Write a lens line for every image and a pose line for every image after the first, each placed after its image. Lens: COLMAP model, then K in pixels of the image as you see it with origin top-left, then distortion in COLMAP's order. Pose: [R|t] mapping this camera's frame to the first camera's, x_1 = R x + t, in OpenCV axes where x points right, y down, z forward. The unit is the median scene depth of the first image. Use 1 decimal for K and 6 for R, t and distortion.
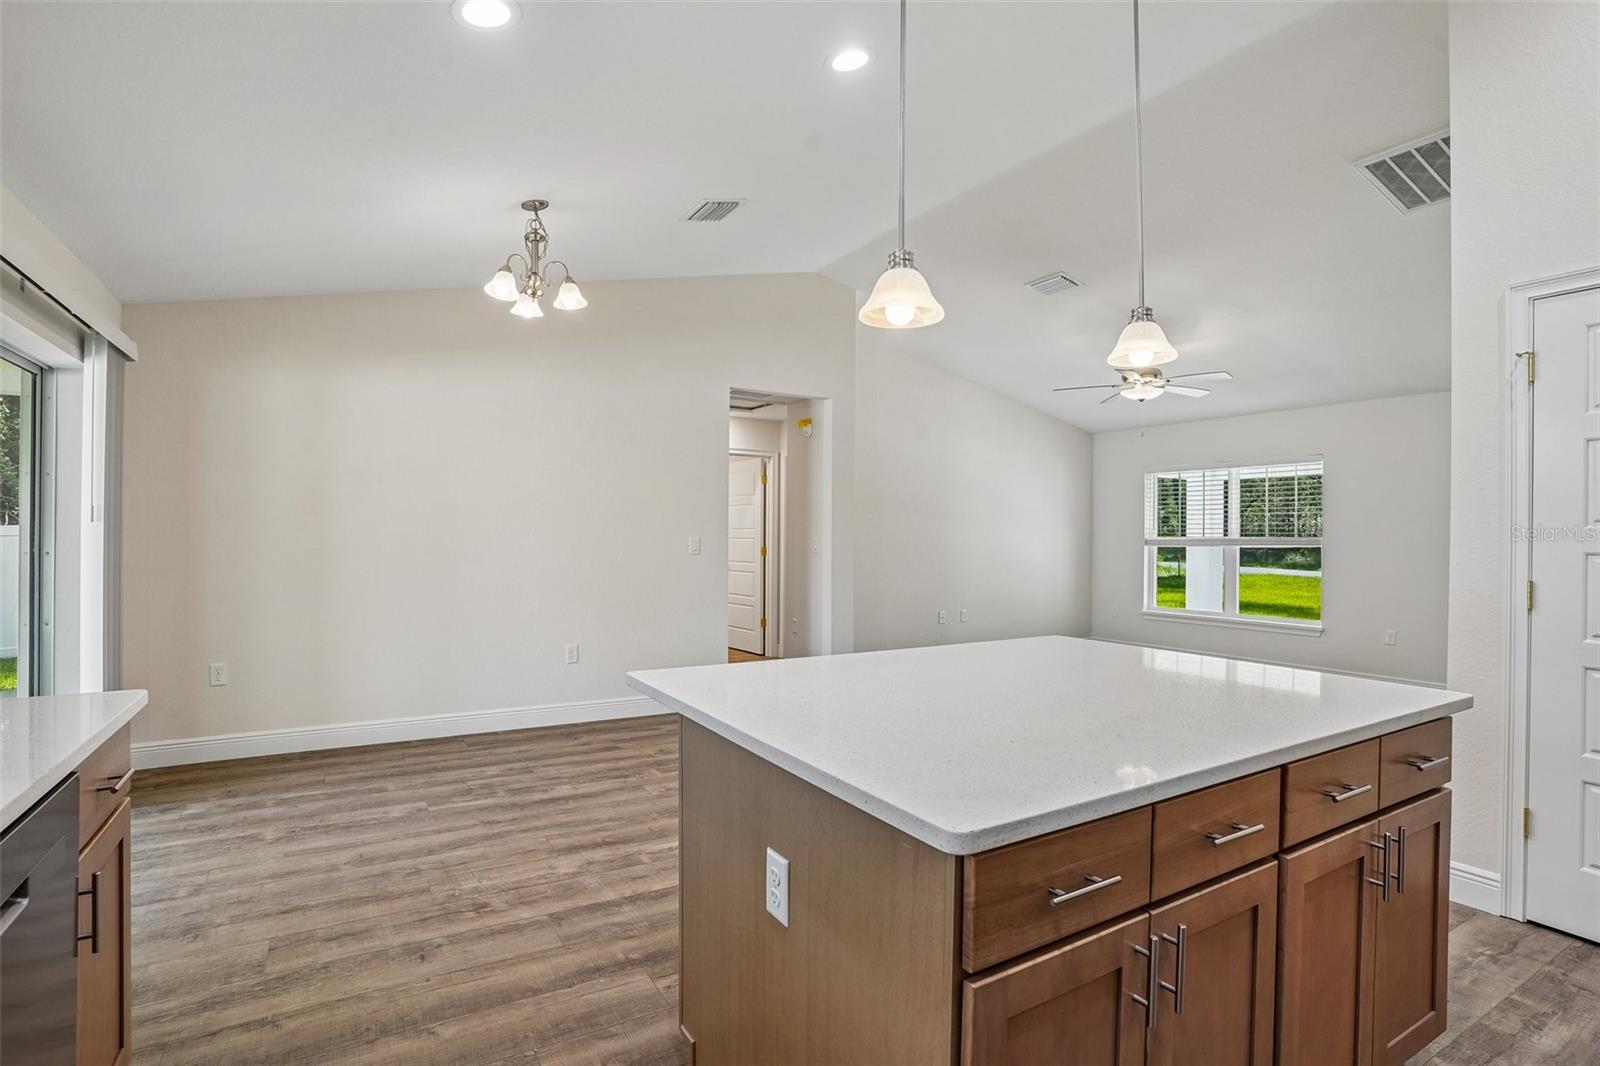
lens RADIAL K [[801.1, 0, 792.9], [0, 801.1, 538.4], [0, 0, 1]] dist [-0.082599, 0.051188]
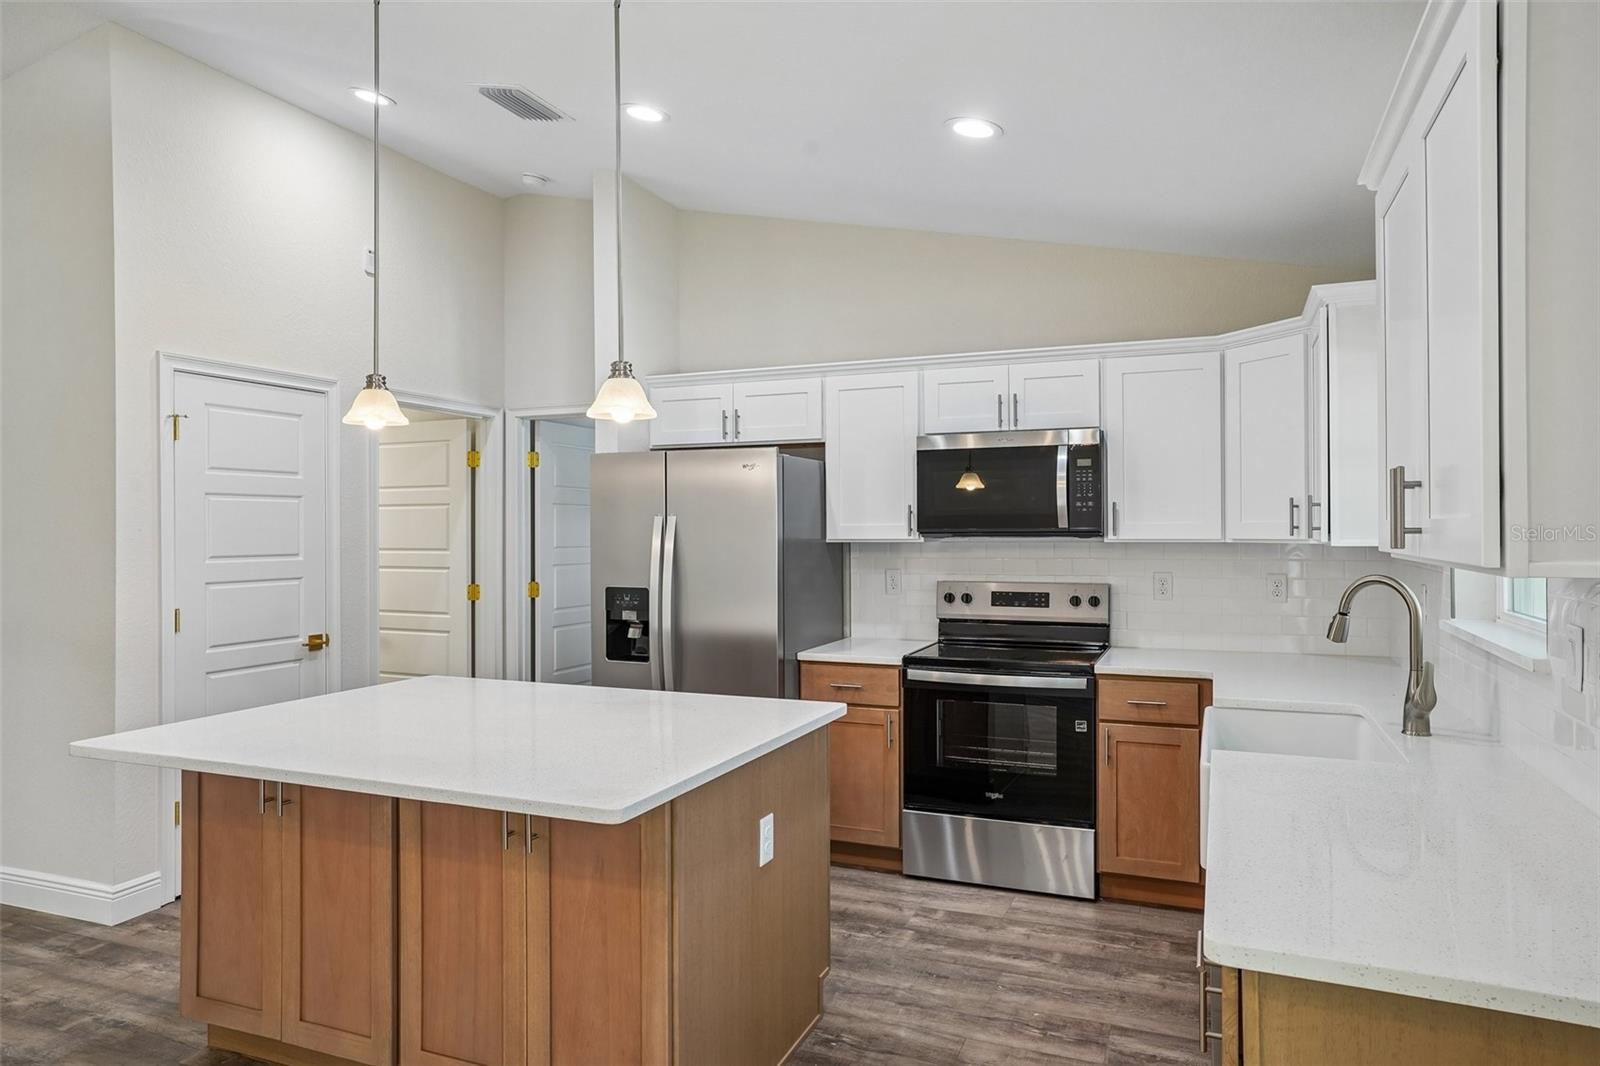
lens RADIAL K [[1008.5, 0, 797.1], [0, 1008.5, 527.5], [0, 0, 1]] dist [-0.041374, 0.059018]
pose [[-0.604466, -0.007316, 0.796597, -0.641417], [0.002872, 0.999931, 0.011363, -0.061155], [-0.796626, 0.009157, -0.604403, 0.876793]]
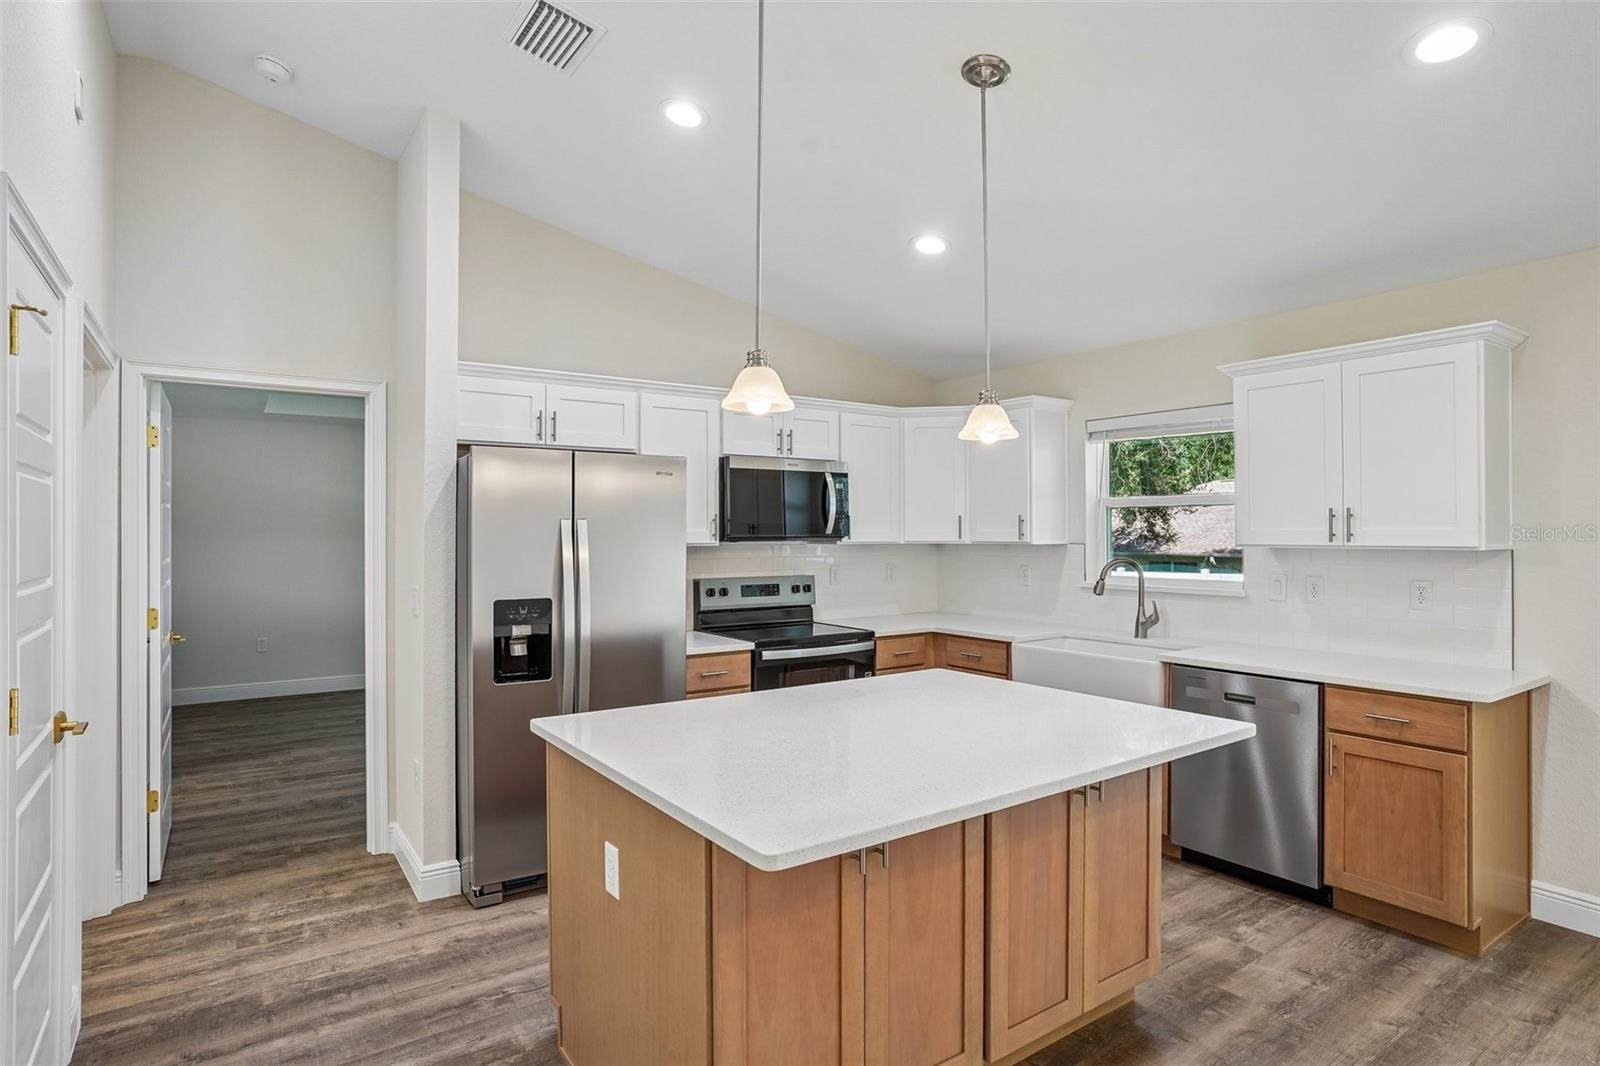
lens RADIAL K [[854.5, 0, 800.0], [0, 854.5, 533.0], [0, 0, 1]] dist [-0.063621, 0.038435]
pose [[-0.996612, -0.008334, -0.081818, 0.303760], [-0.008800, 0.999947, 0.005326, -0.053964], [0.081769, 0.006028, -0.996633, 1.274642]]
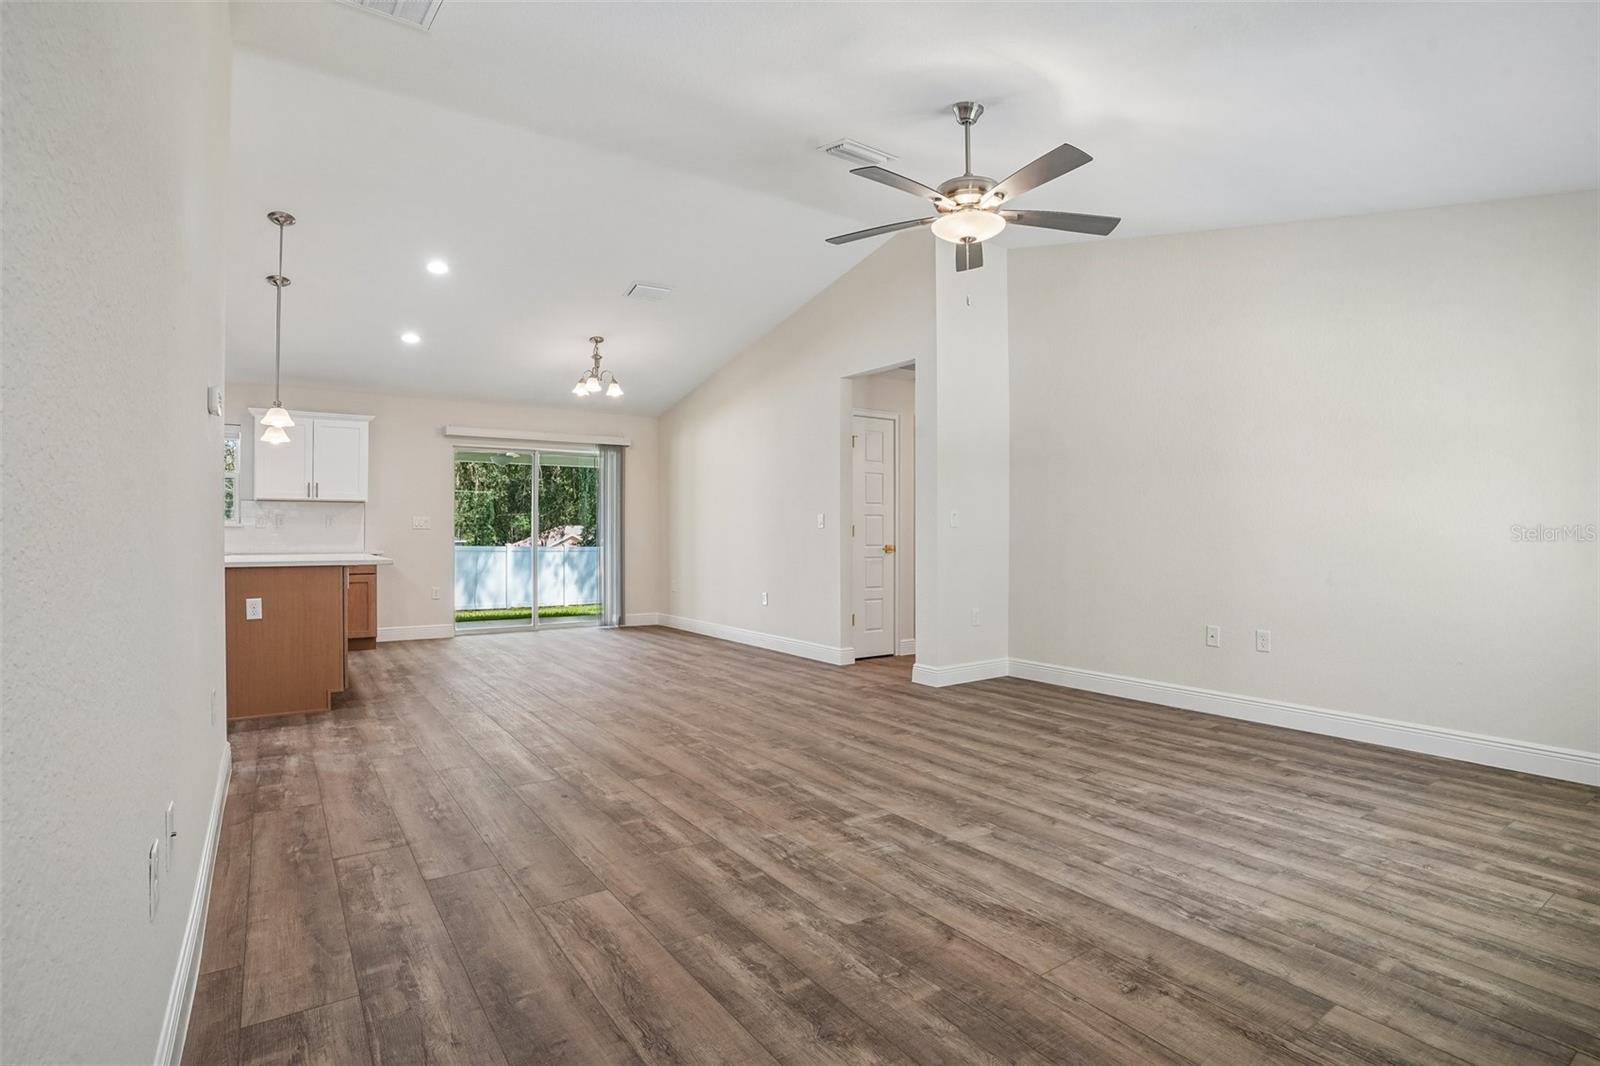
lens RADIAL K [[801.1, 0, 792.9], [0, 801.1, 538.4], [0, 0, 1]] dist [-0.082599, 0.051188]
pose [[0.062695, -0.005772, -0.998016, 1.797086], [-0.008014, 0.999948, -0.006287, 0.071340], [0.998001, 0.008392, 0.062645, 1.510152]]
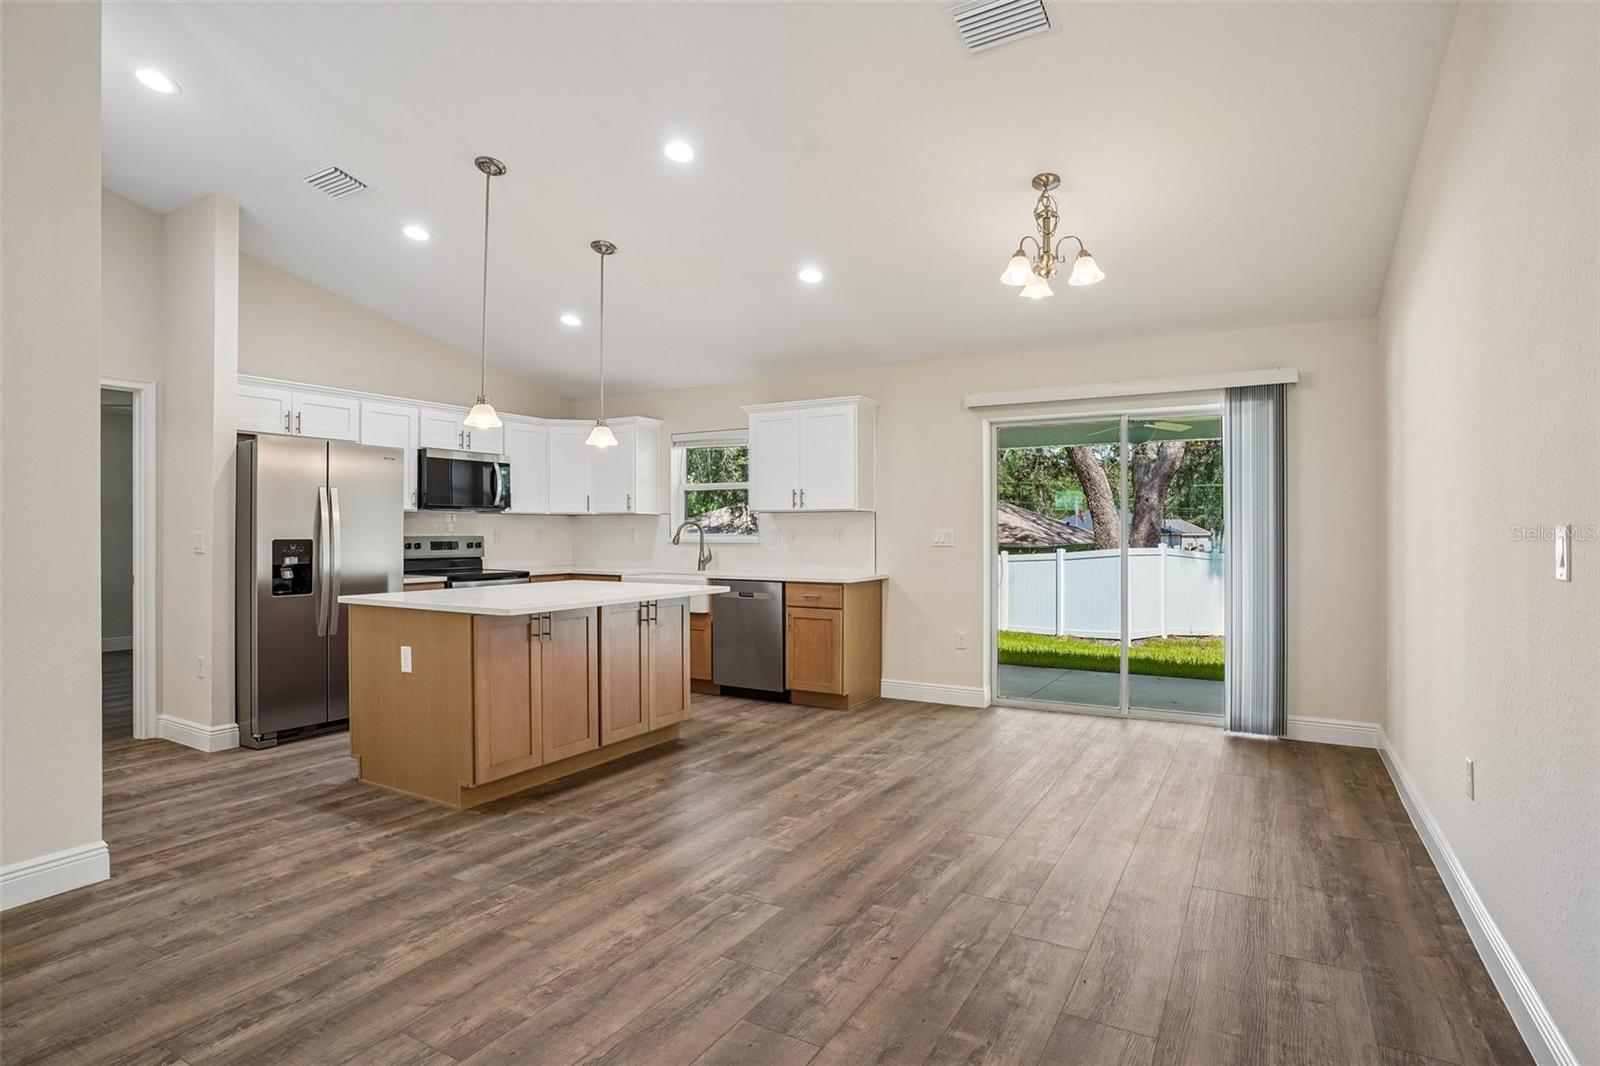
lens RADIAL K [[823.8, 0, 797.1], [0, 823.8, 528.7], [0, 0, 1]] dist [-0.077265, 0.047764]
pose [[-0.871601, -0.010316, -0.490107, 0.467257], [-0.010778, 0.999940, -0.001881, 0.006258], [0.490097, 0.003643, -0.871660, 1.910277]]
